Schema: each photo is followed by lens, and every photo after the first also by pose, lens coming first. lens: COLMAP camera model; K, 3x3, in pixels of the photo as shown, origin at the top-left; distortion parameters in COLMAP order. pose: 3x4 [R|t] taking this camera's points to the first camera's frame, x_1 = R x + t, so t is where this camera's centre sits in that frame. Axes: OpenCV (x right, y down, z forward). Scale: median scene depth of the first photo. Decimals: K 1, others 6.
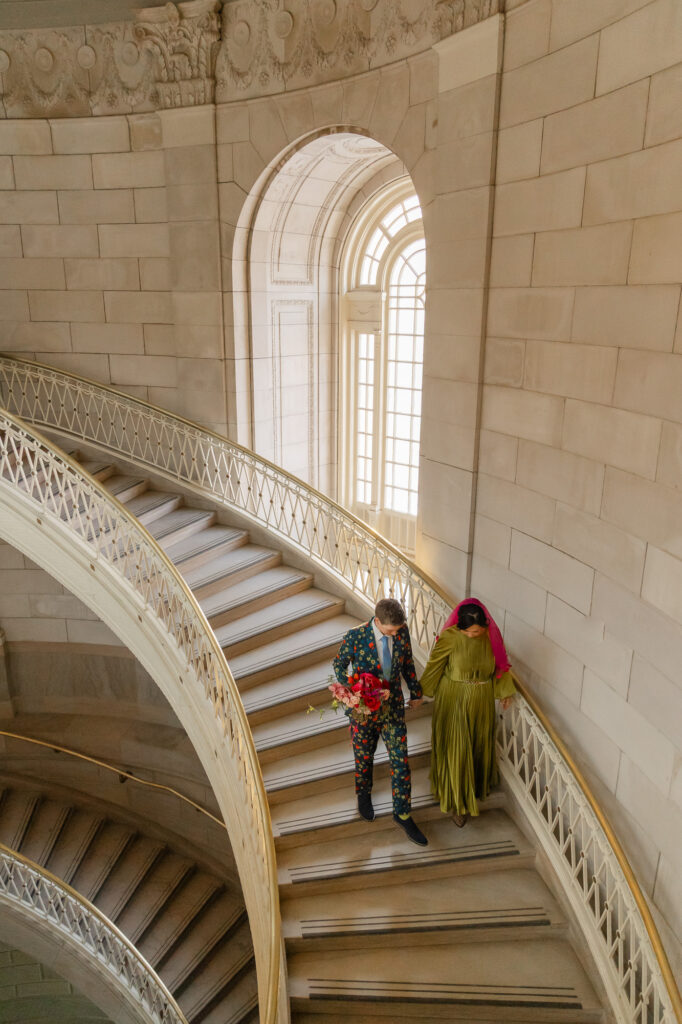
lens RADIAL K [[706.2, 0, 341.0], [0, 706.2, 512.0], [0, 0, 1]] dist [0.005791, 0.020277]
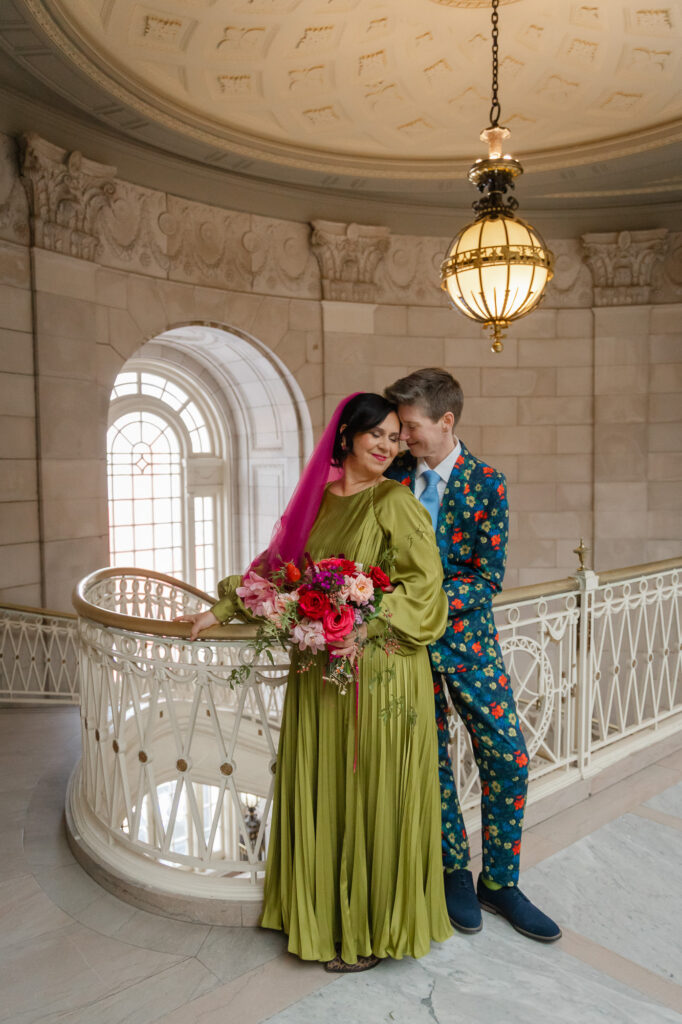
lens RADIAL K [[785.8, 0, 341.0], [0, 785.8, 512.0], [0, 0, 1]] dist [0.003719, 0.001451]
pose [[0.145633, -0.065575, 0.987163, -1.022861], [0.293216, 0.955832, 0.020237, -0.174222], [-0.944889, 0.286505, 0.158429, 0.560469]]
